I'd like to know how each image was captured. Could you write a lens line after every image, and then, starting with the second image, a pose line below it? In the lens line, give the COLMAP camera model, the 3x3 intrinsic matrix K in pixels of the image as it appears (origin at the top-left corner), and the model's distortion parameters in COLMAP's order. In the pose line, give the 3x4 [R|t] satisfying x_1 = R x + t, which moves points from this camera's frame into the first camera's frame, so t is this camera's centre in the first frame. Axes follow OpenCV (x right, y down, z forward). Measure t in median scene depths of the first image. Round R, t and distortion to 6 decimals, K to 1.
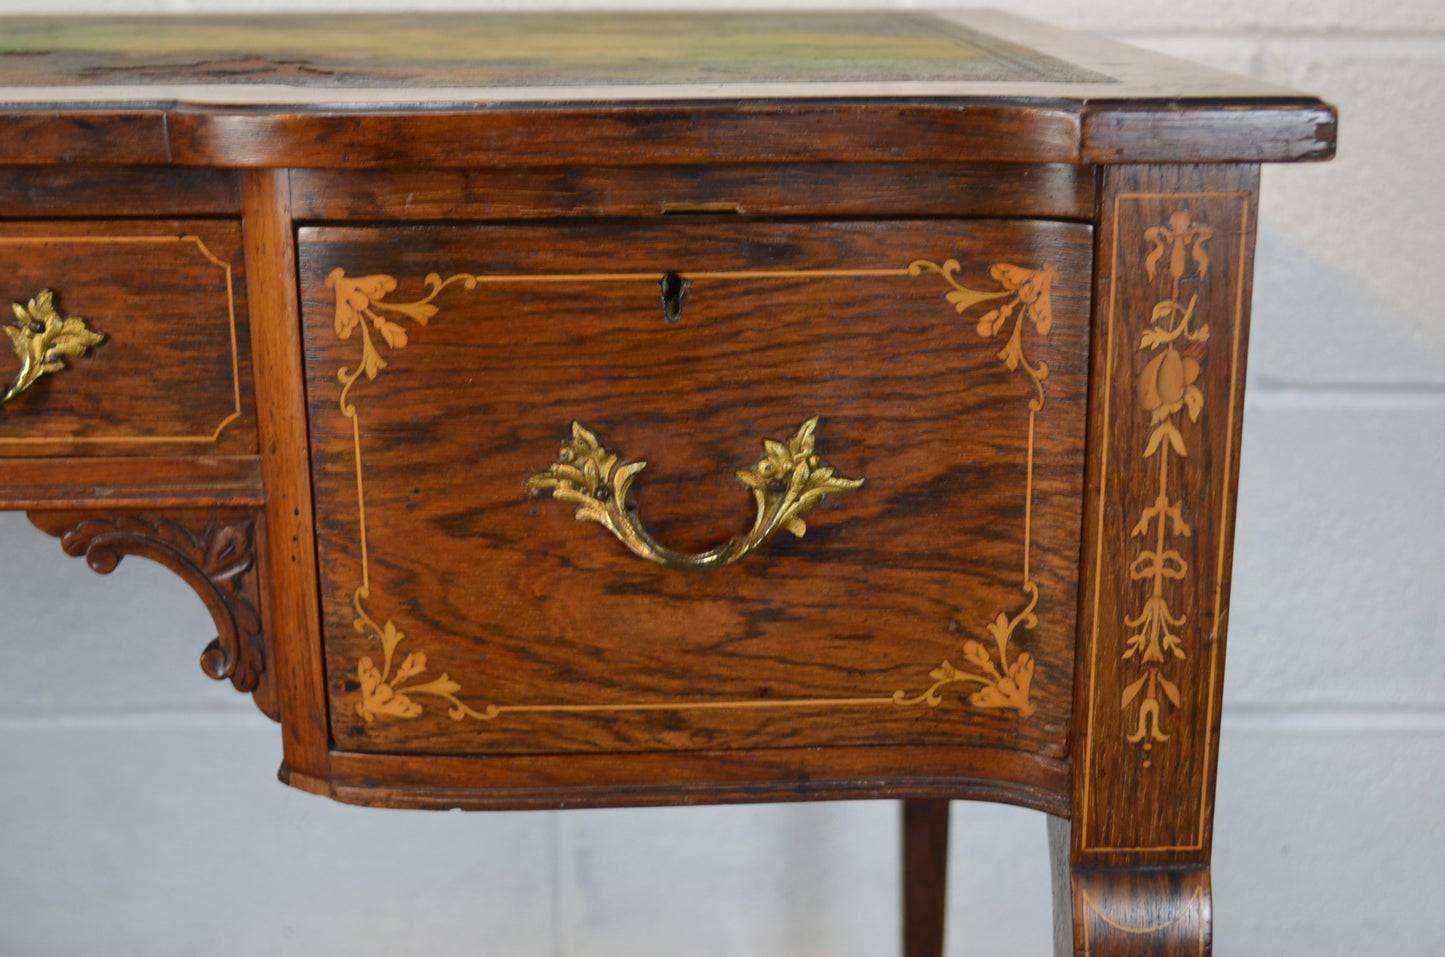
lens RADIAL K [[1915.5, 0, 744.6], [0, 1915.5, 506.4], [0, 0, 1]] dist [-0.011680, 0.000000]
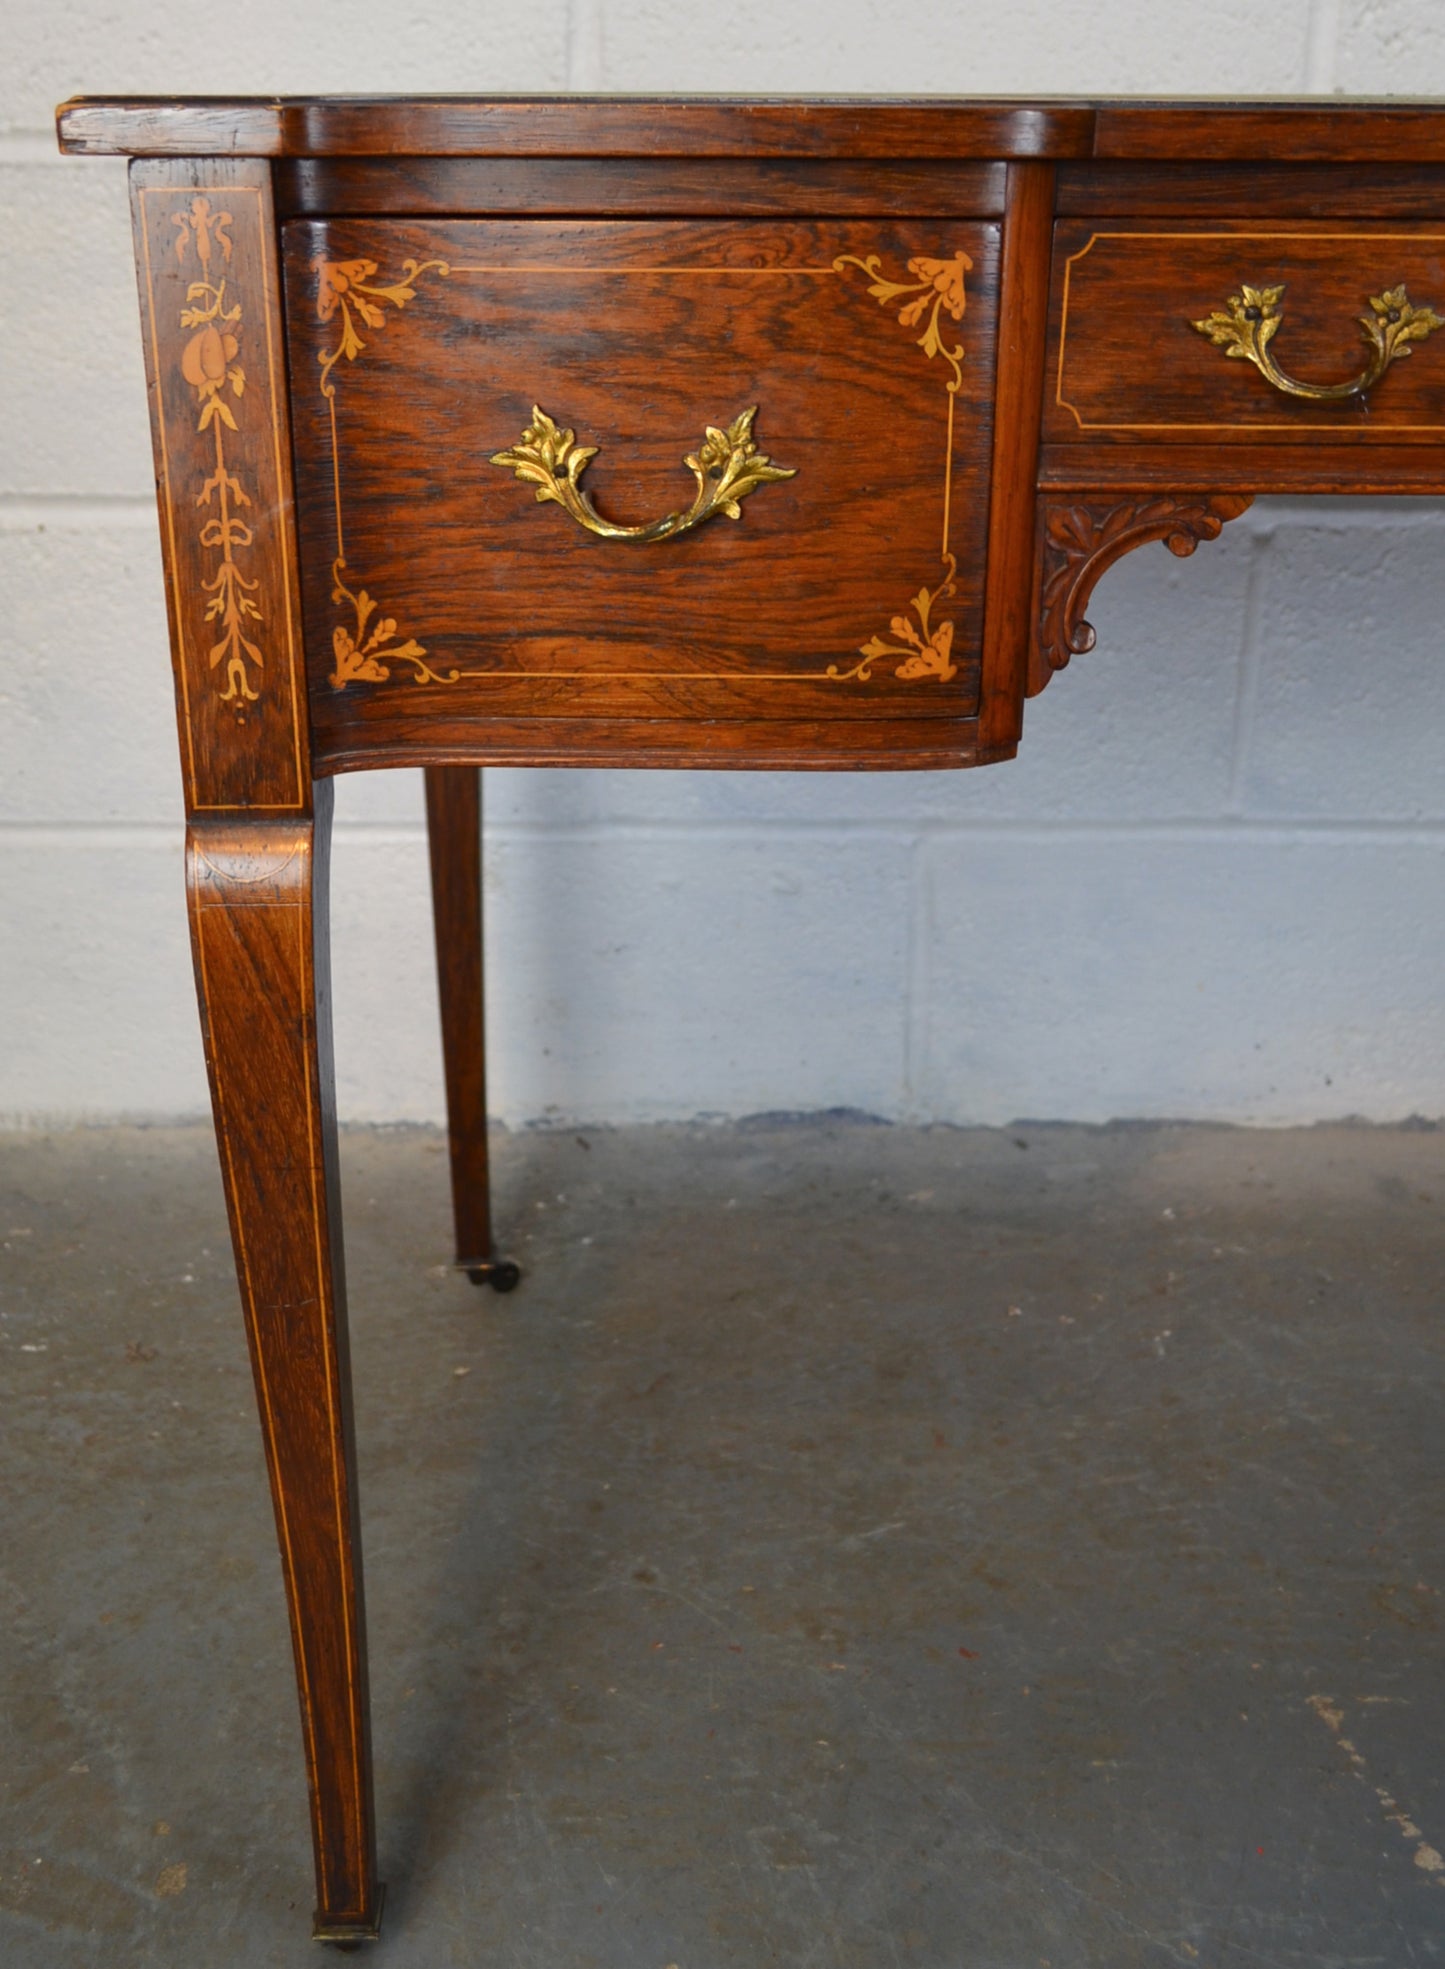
lens RADIAL K [[2054.0, 0, 711.7], [0, 2054.0, 898.1], [0, 0, 1]] dist [-0.024049, 0.000000]
pose [[0.999959, 0.008412, -0.003227, -1.368878], [-0.008134, 0.996896, 0.078306, 0.157346], [0.003876, -0.078277, 0.996924, -0.217884]]
